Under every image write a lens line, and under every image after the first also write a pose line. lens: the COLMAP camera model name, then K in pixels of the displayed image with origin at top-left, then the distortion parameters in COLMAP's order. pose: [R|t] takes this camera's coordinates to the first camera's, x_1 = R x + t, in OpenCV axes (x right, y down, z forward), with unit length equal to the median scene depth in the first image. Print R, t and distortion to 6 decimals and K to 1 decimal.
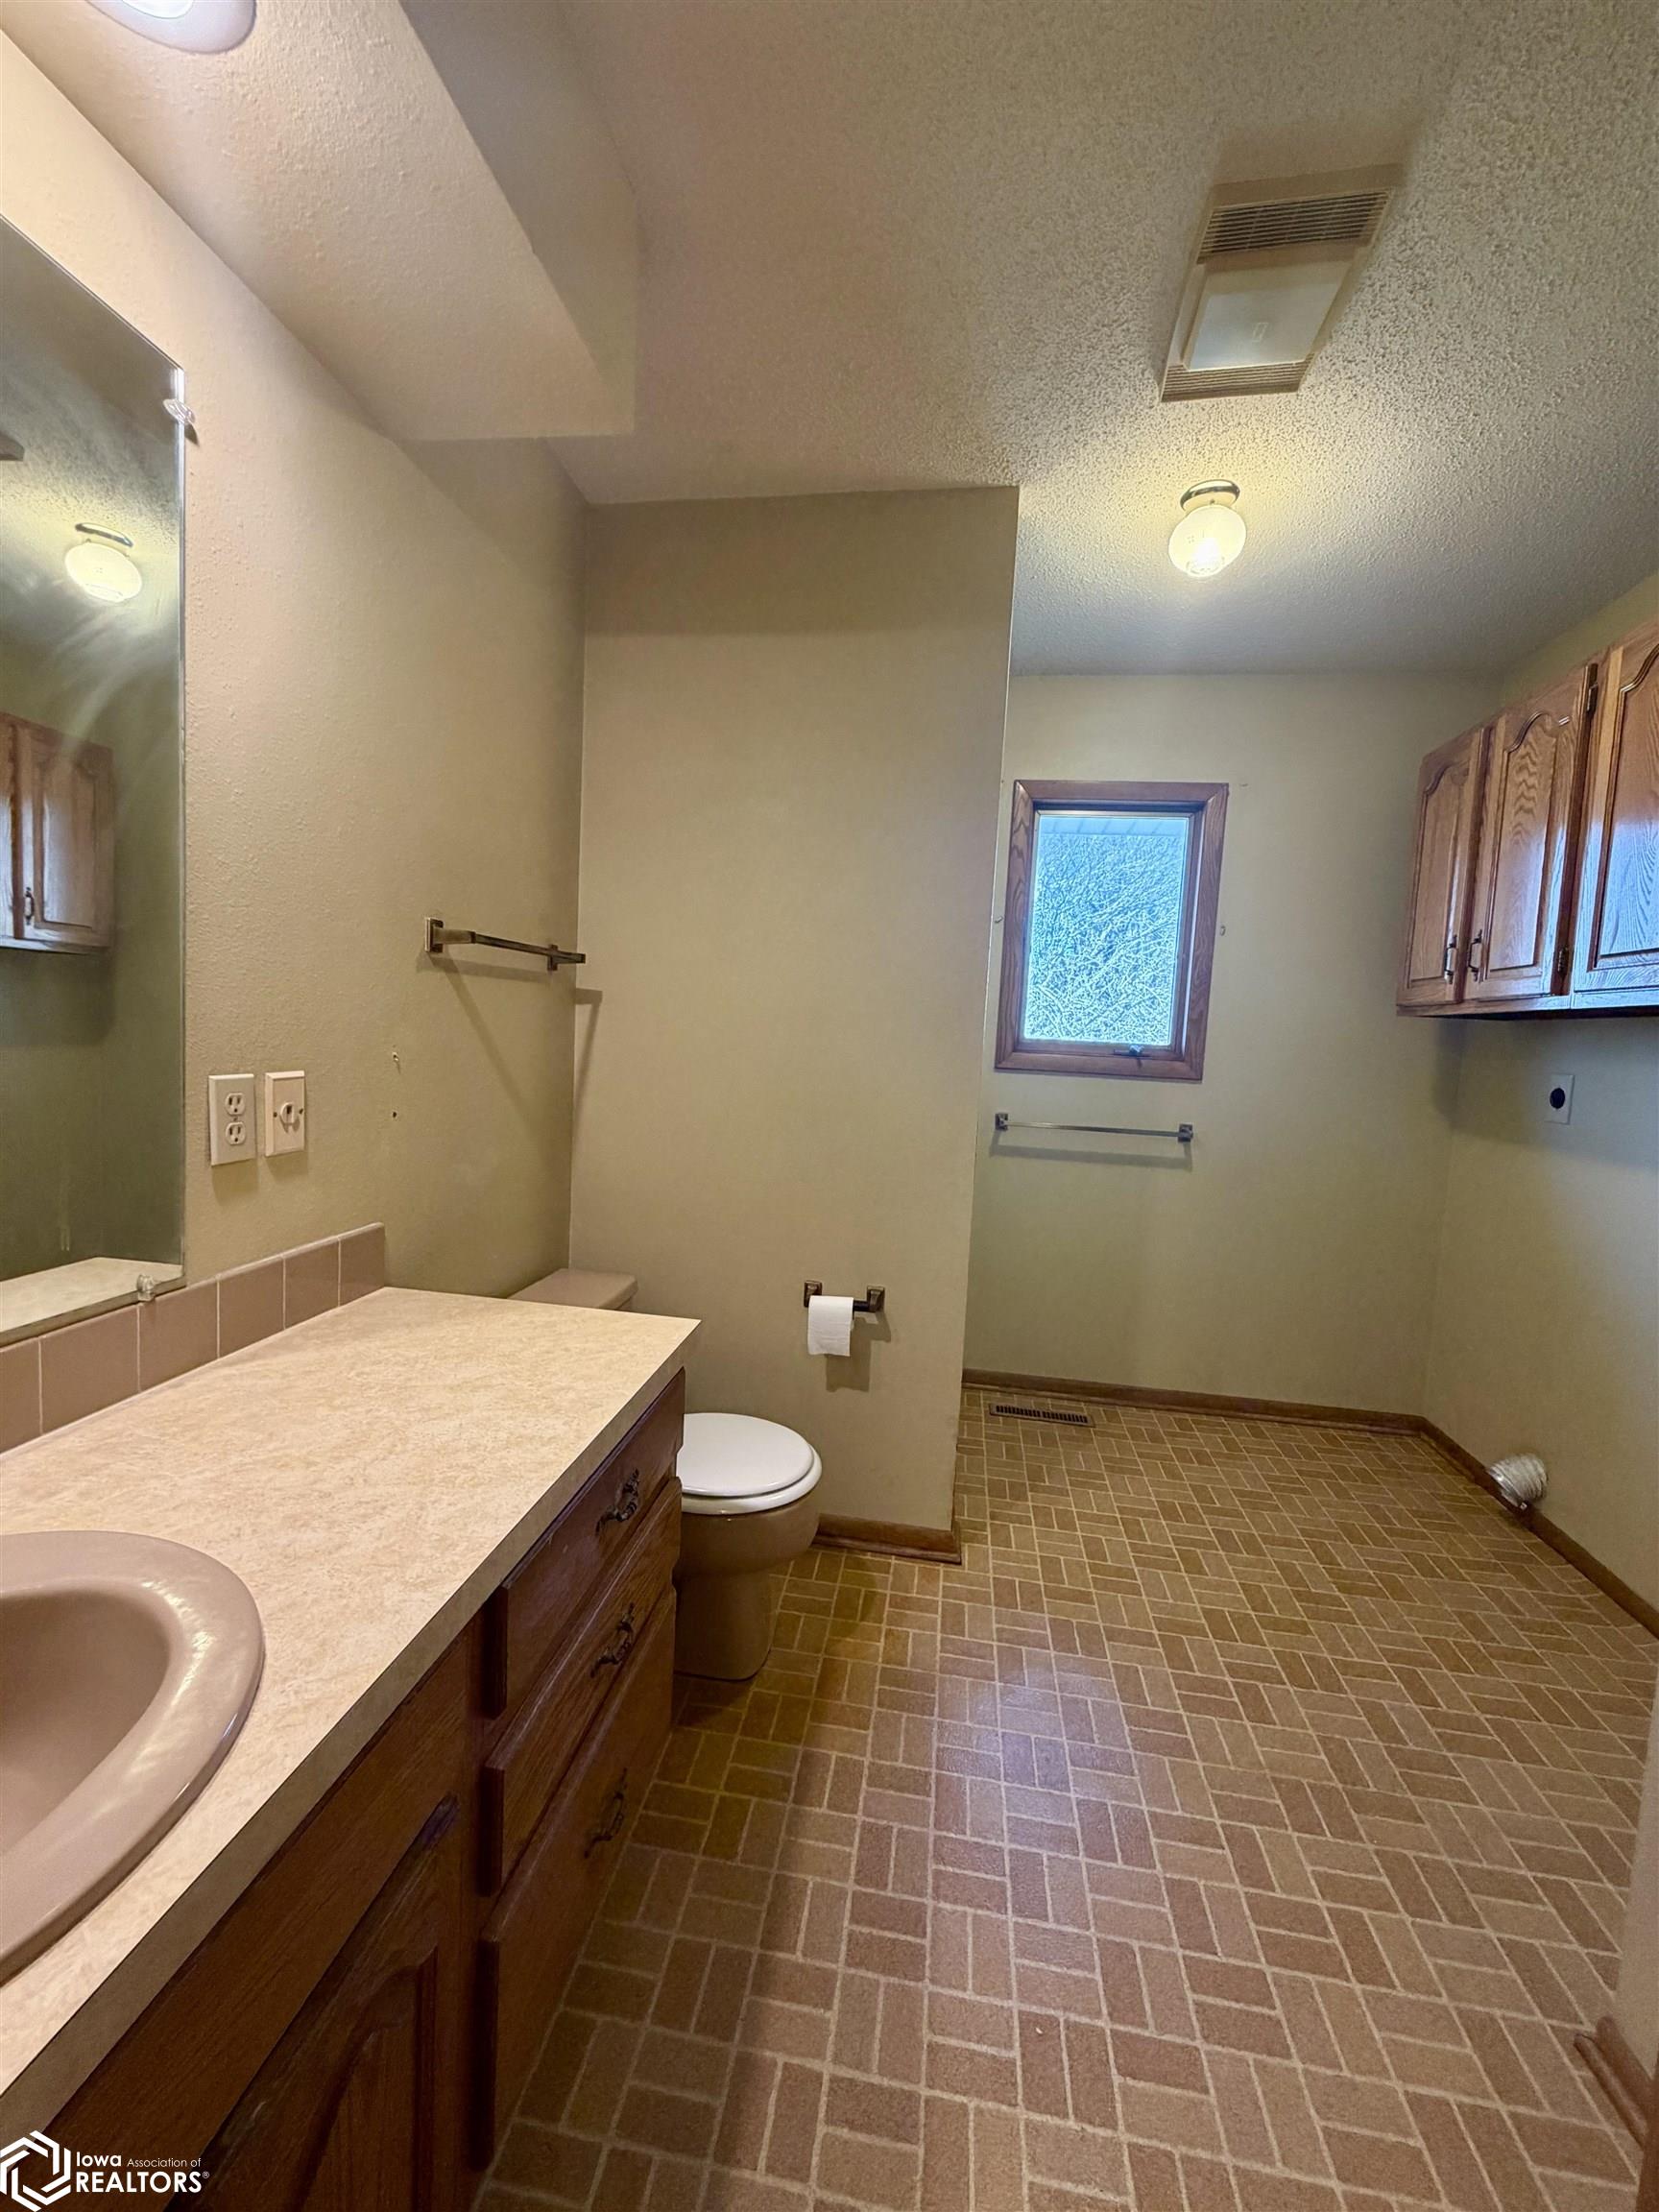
lens RADIAL K [[879.9, 0, 824.8], [0, 879.9, 1096.1], [0, 0, 1]] dist [0.000413, 0.000200]
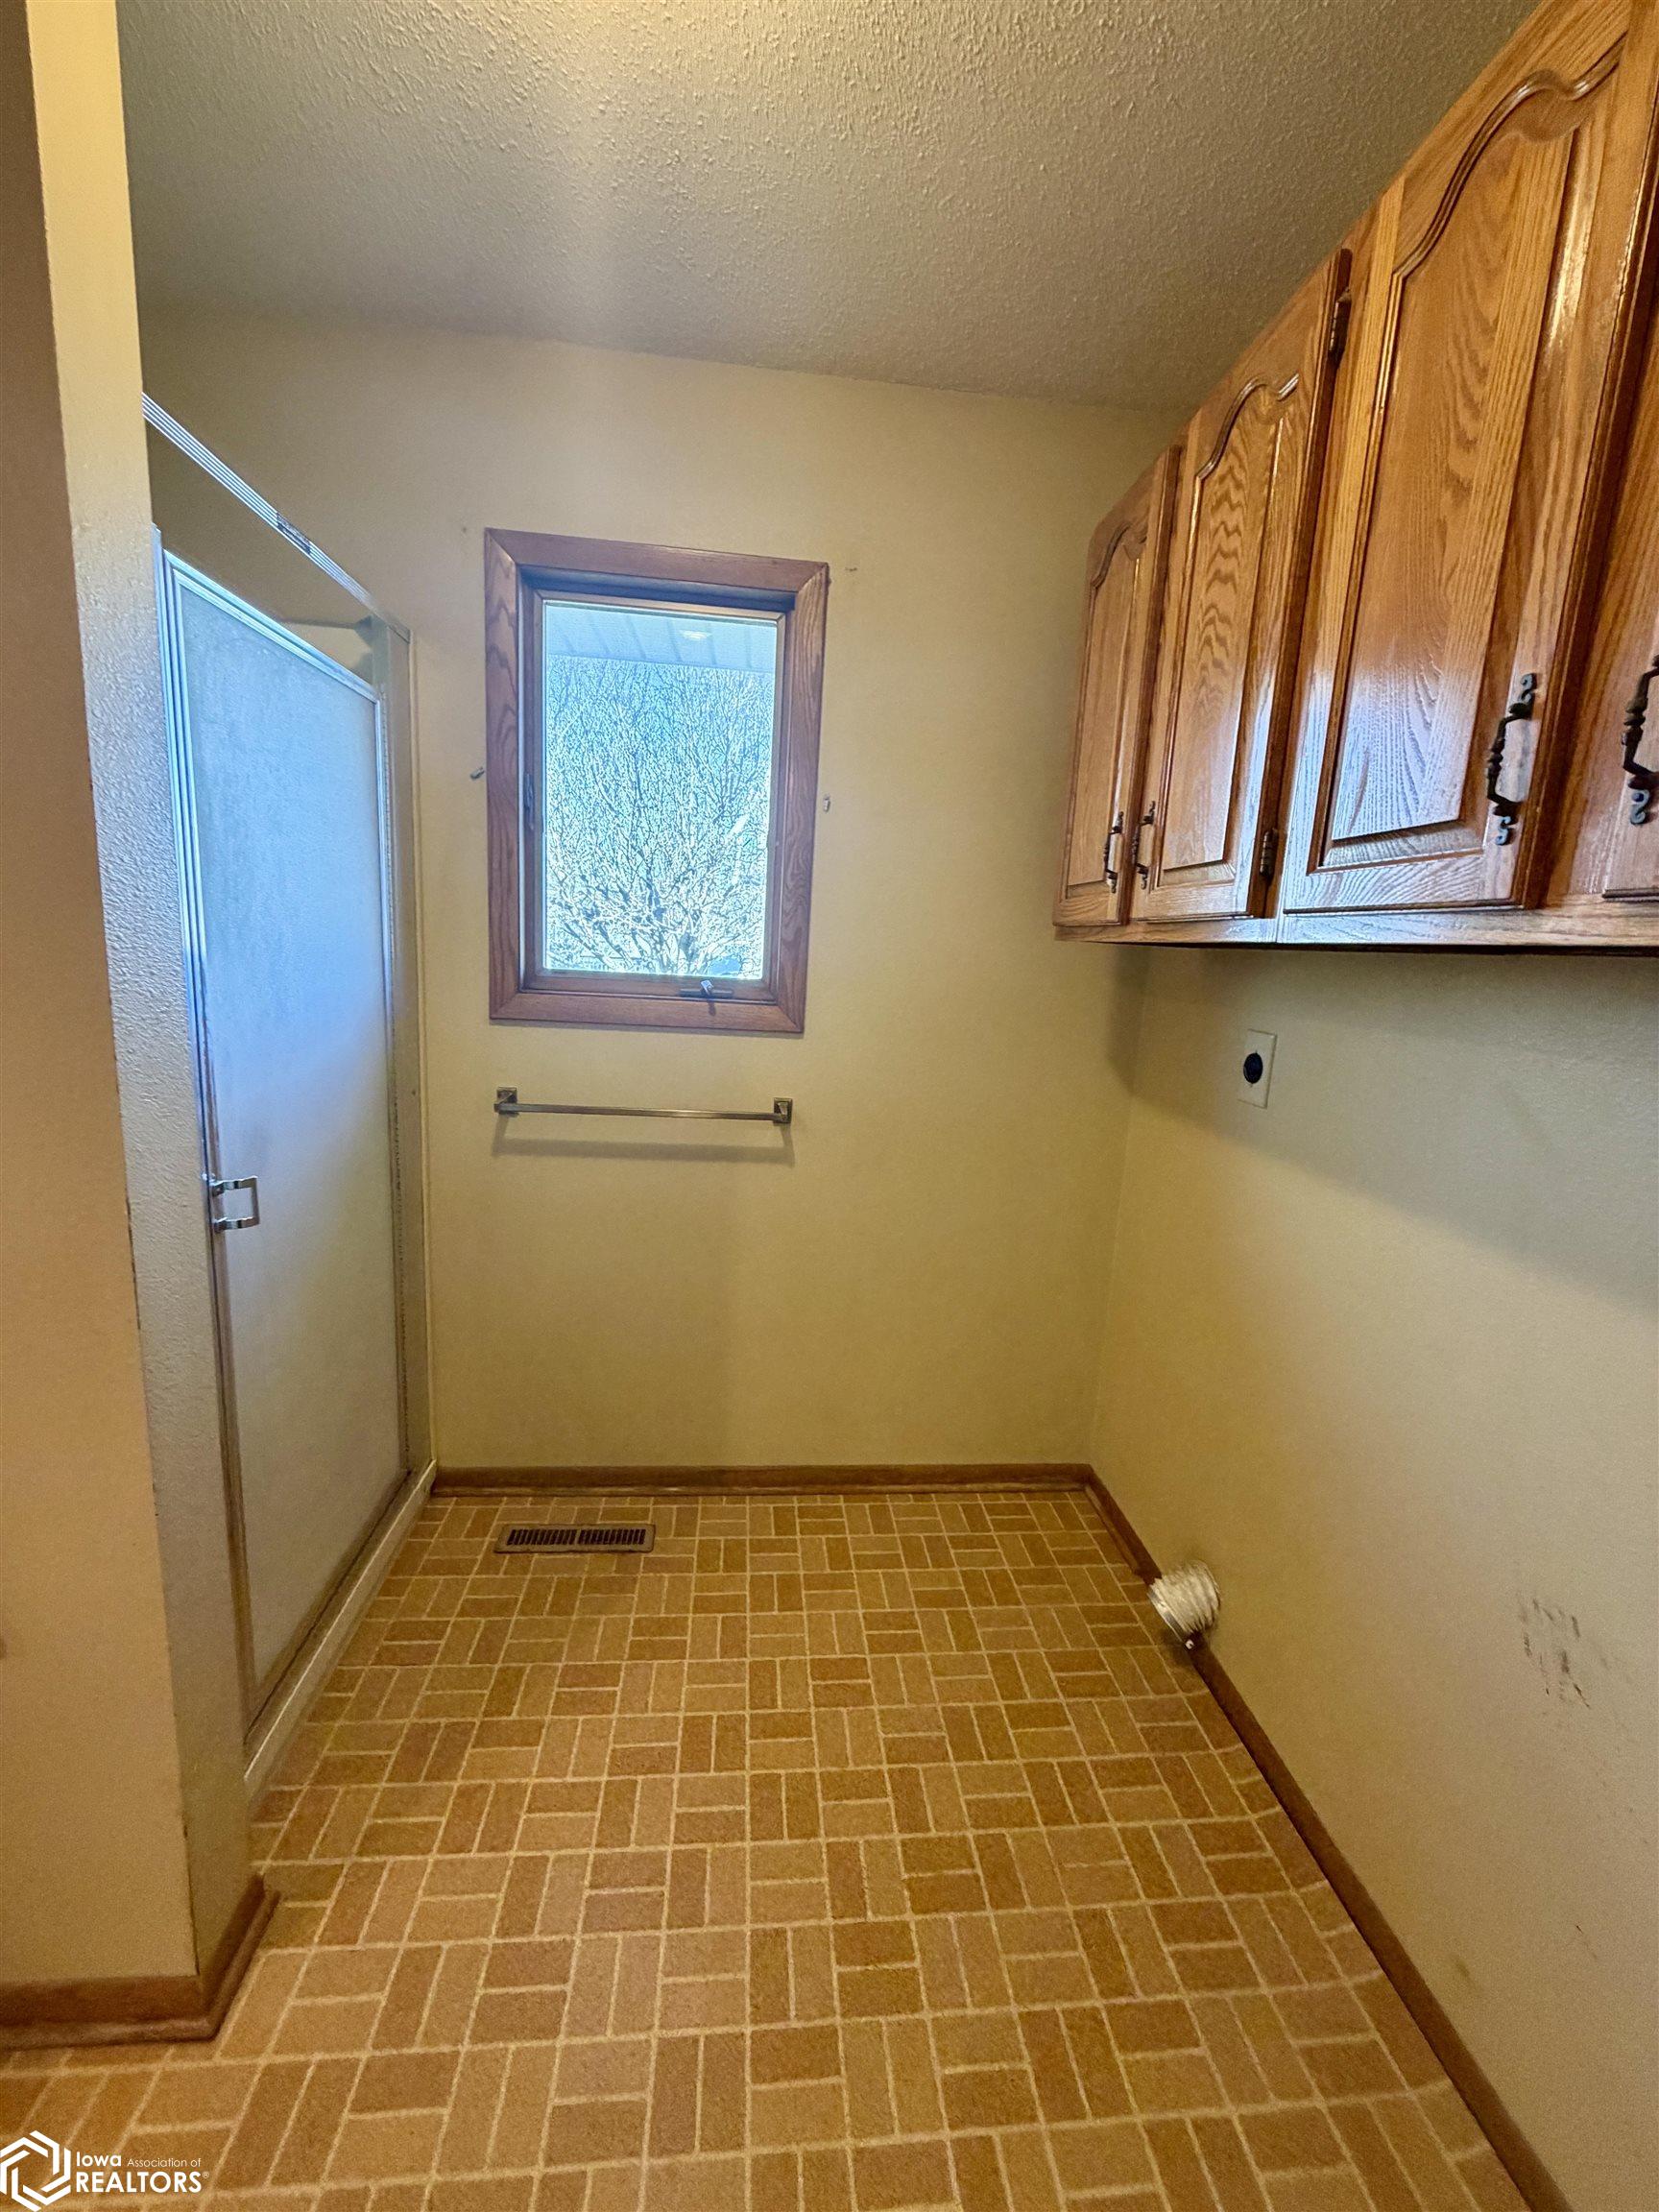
lens RADIAL K [[880.4, 0, 830.0], [0, 880.4, 1097.9], [0, 0, 1]] dist [-0.000152, 0.000212]
pose [[0.970446, -0.040308, 0.237929, 0.336558], [0.013487, 0.993470, 0.113296, -0.052784], [-0.240942, -0.106738, 0.964652, 0.400947]]
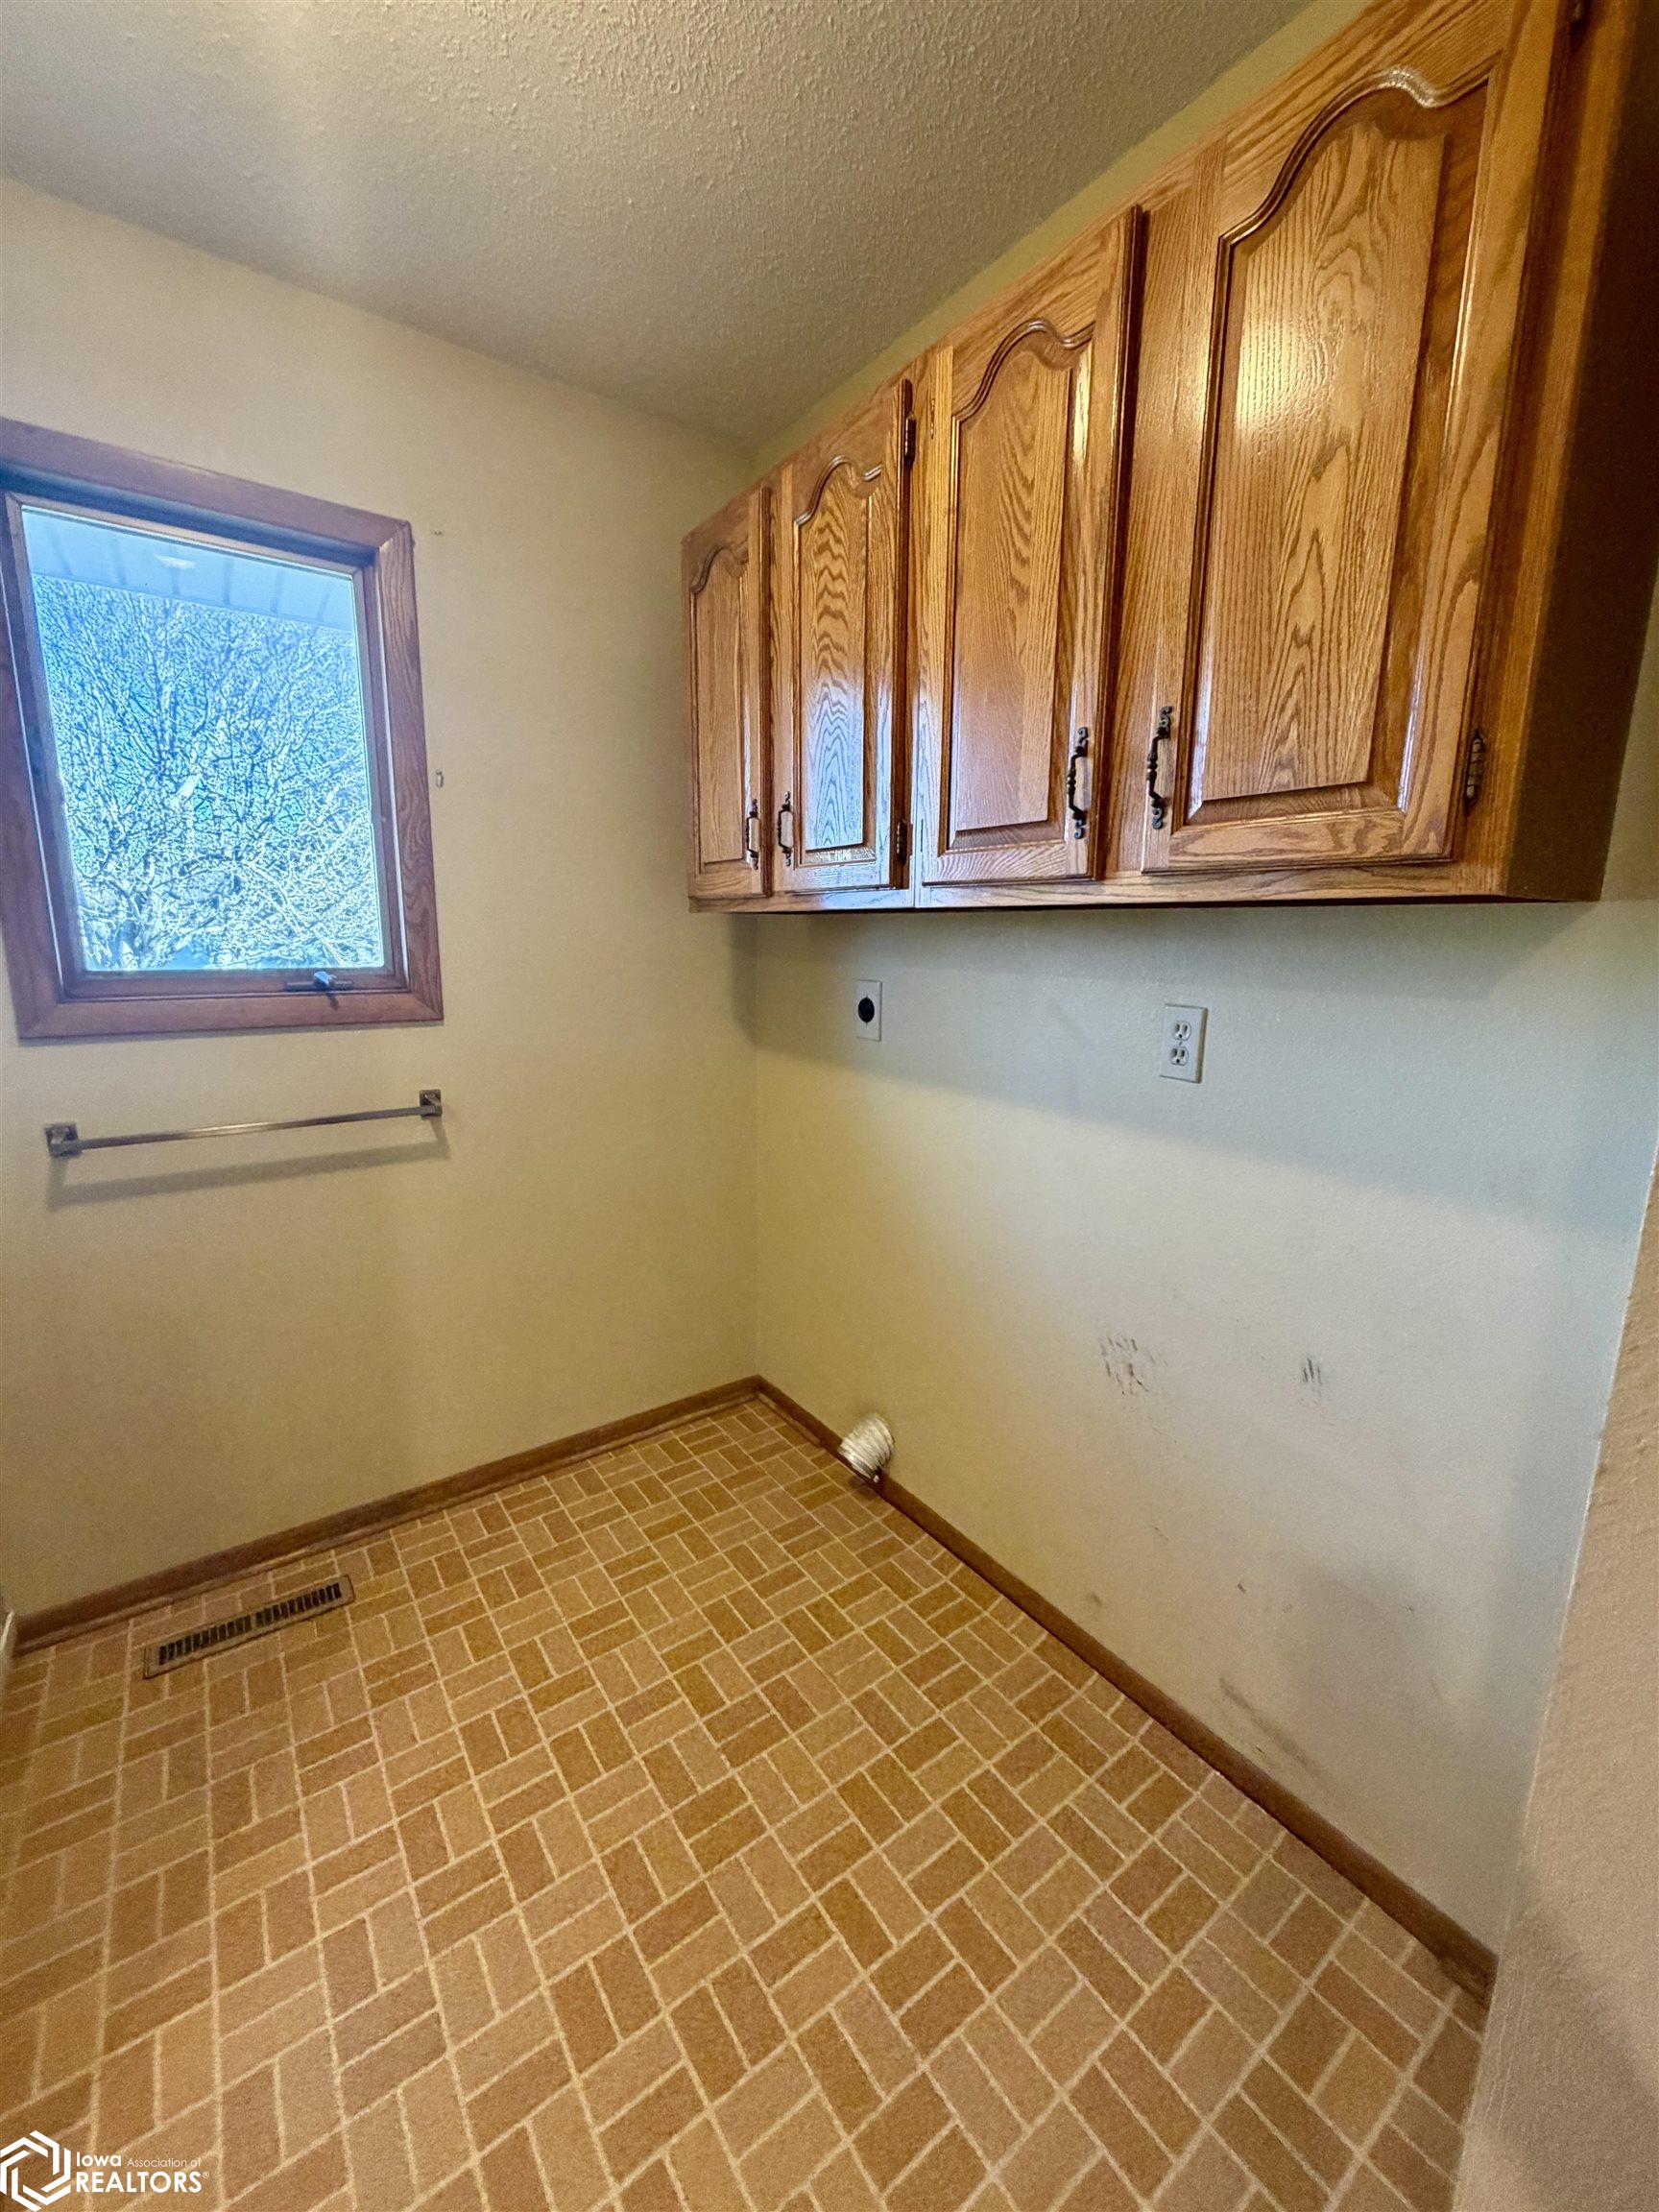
lens RADIAL K [[880.4, 0, 830.0], [0, 880.4, 1097.9], [0, 0, 1]] dist [-0.000152, 0.000212]
pose [[0.712027, -0.174540, 0.680112, 0.213252], [0.079925, 0.982463, 0.168458, -0.056017], [-0.697588, -0.065589, 0.713491, 0.398475]]
